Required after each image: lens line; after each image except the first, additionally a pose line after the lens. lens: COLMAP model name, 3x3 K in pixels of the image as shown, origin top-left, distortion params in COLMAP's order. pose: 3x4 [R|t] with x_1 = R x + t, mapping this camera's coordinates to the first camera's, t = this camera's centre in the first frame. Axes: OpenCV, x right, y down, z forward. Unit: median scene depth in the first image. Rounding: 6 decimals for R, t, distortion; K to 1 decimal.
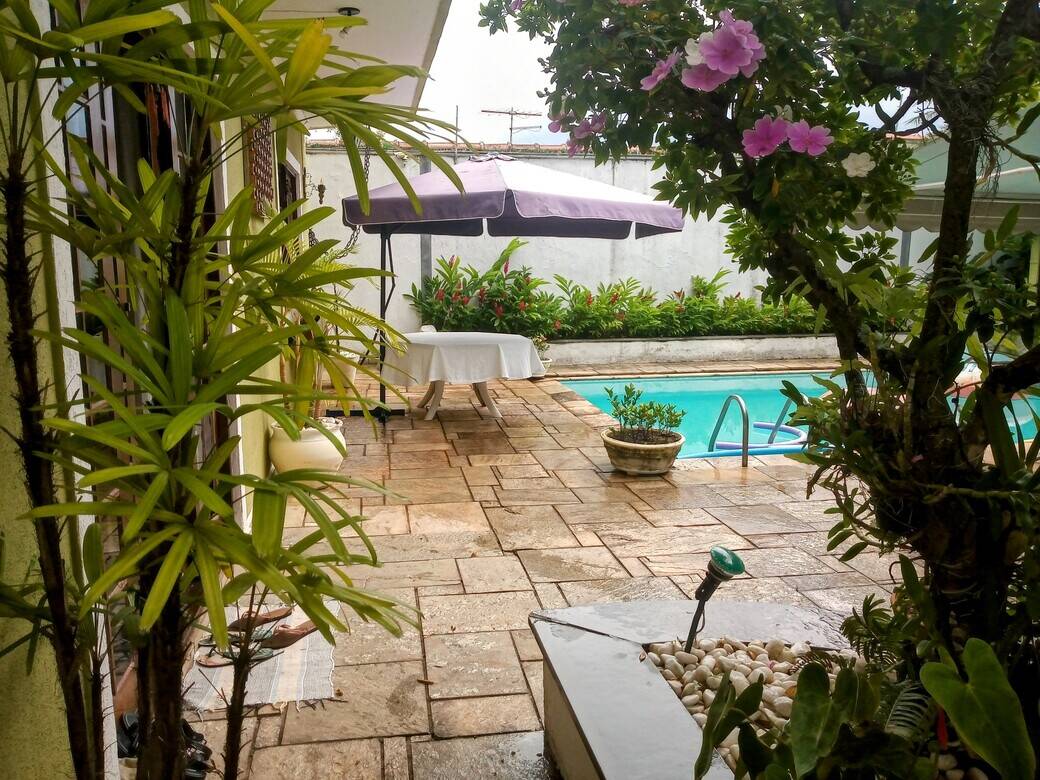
lens RADIAL K [[819.4, 0, 497.3], [0, 819.4, 391.7], [0, 0, 1]] dist [0.002493, -0.004374]
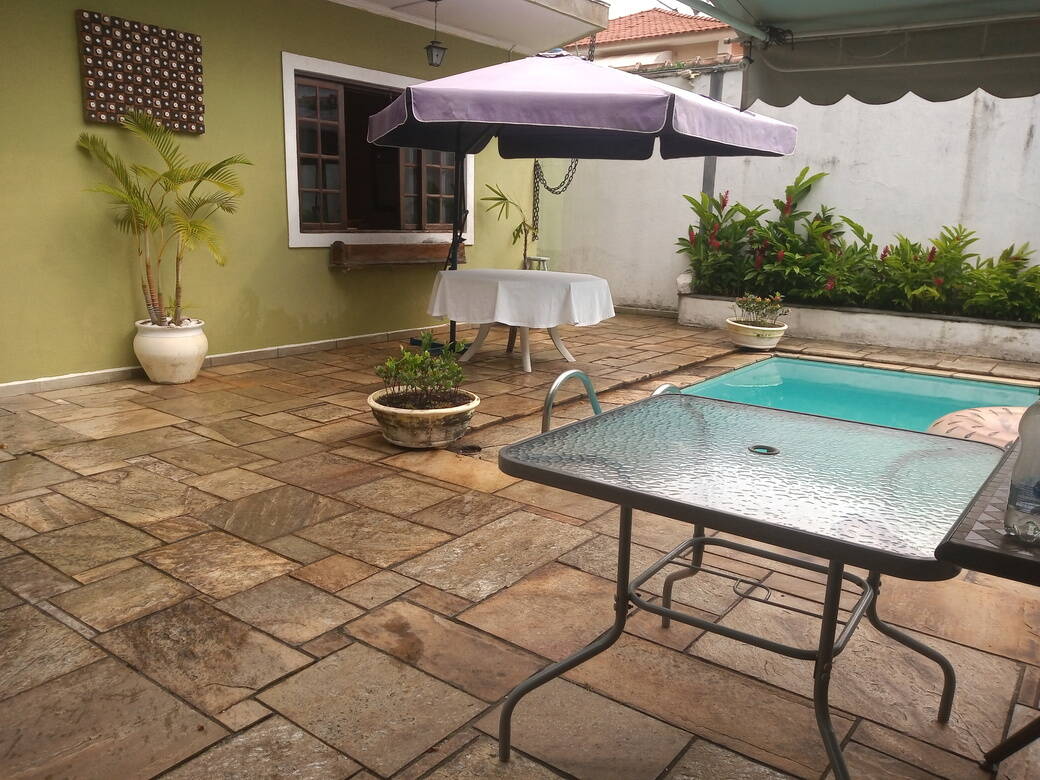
lens RADIAL K [[819.4, 0, 497.3], [0, 819.4, 391.7], [0, 0, 1]] dist [0.002493, -0.004374]
pose [[0.691191, 0.173297, -0.701586, 0.399347], [-0.142358, 0.984450, 0.102918, -0.020700], [0.708512, 0.028740, 0.705113, 0.269714]]
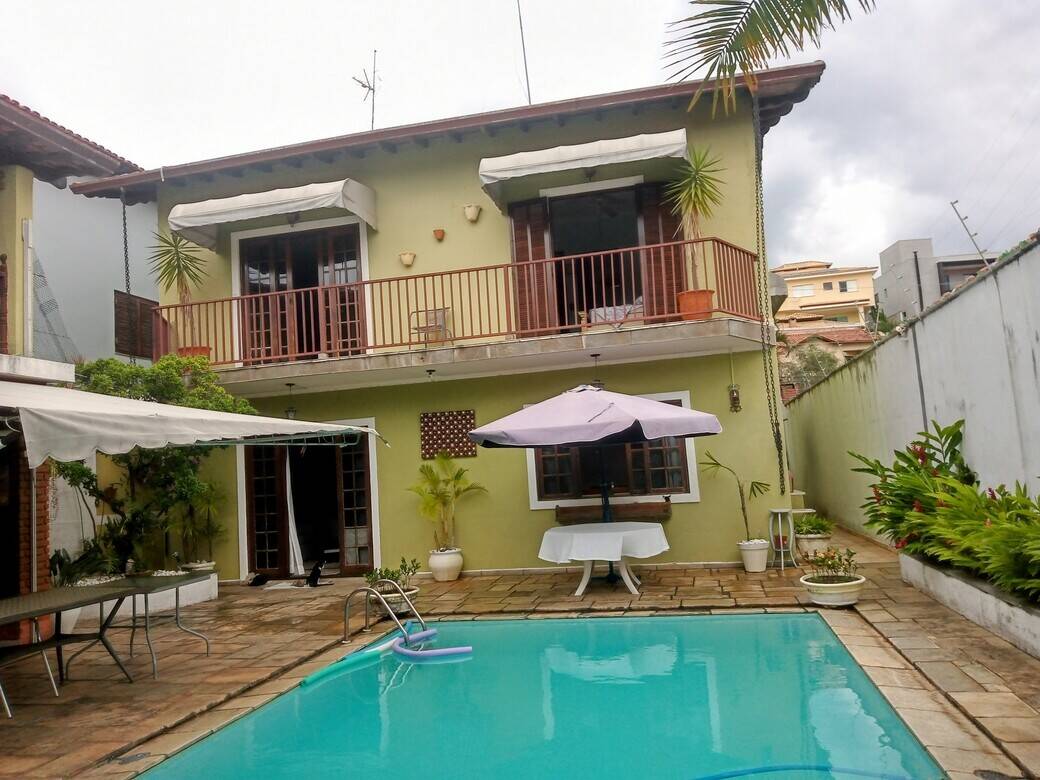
lens RADIAL K [[819.4, 0, 497.3], [0, 819.4, 391.7], [0, 0, 1]] dist [0.002493, -0.004374]
pose [[-0.382148, -0.067292, -0.921648, 0.885050], [-0.081169, 0.995935, -0.039060, -0.160091], [0.920529, 0.059883, -0.386056, 1.005561]]
